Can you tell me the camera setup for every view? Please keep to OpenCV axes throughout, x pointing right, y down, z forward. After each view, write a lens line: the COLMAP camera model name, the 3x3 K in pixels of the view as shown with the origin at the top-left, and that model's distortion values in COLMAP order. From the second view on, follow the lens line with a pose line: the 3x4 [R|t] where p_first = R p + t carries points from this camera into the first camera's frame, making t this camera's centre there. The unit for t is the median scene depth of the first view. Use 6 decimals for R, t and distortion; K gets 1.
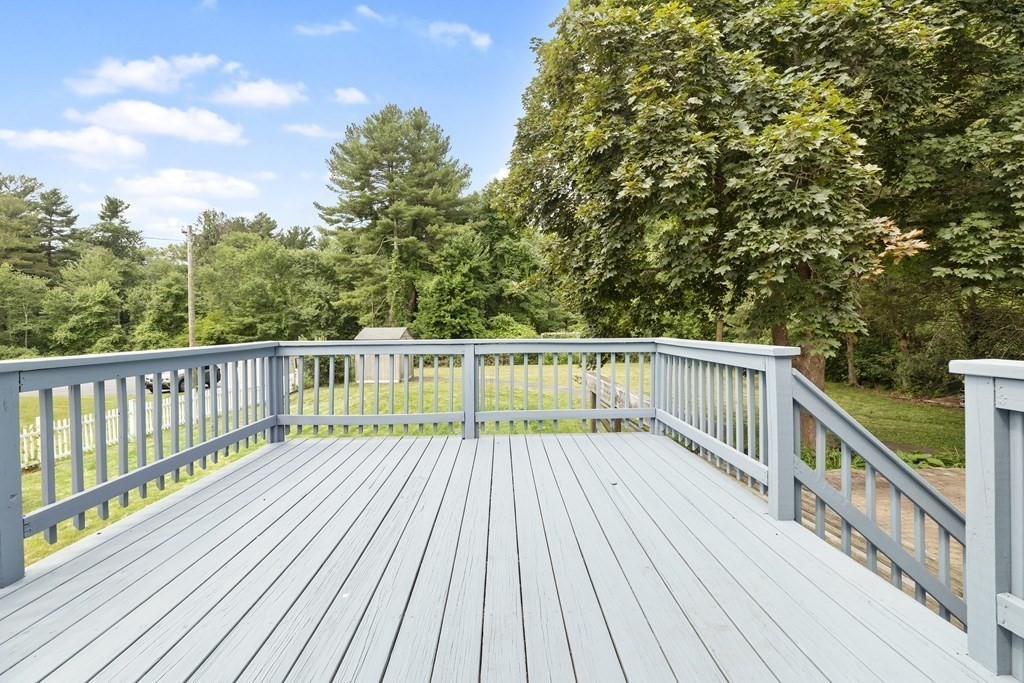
lens RADIAL K [[471.9, 0, 512.0], [0, 471.9, 341.5], [0, 0, 1]] dist [0.001377, 0.000211]
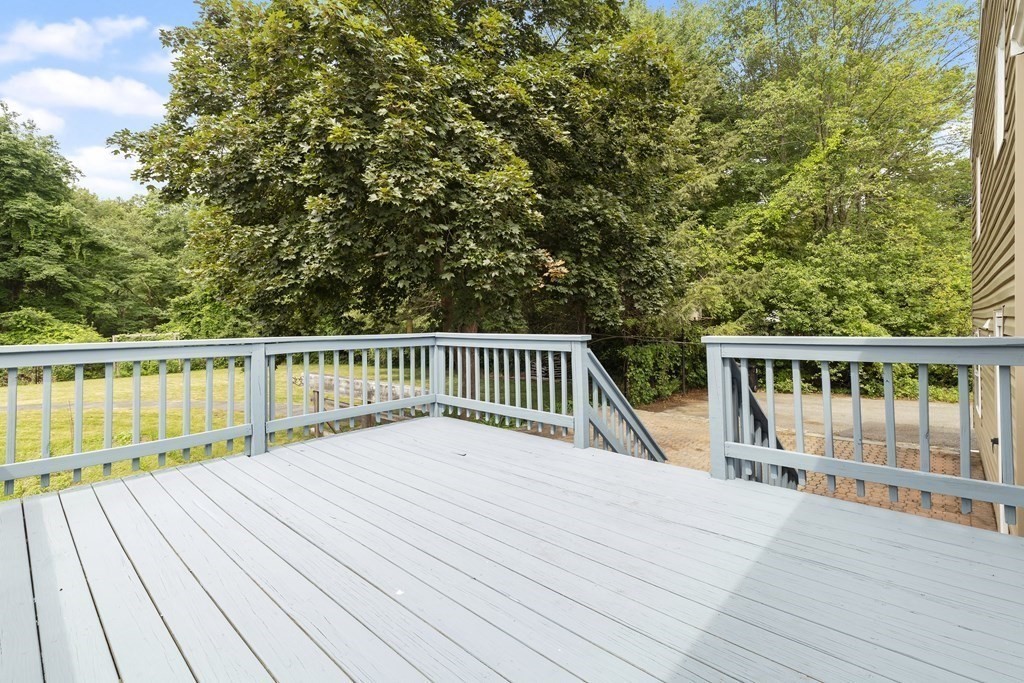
lens RADIAL K [[469.1, 0, 536.3], [0, 469.1, 329.0], [0, 0, 1]] dist [0.022305, -0.000247]
pose [[0.677325, -0.008539, 0.735635, -0.292239], [0.027149, 0.999542, -0.013395, 0.003855], [-0.735183, 0.029045, 0.677246, 0.032483]]
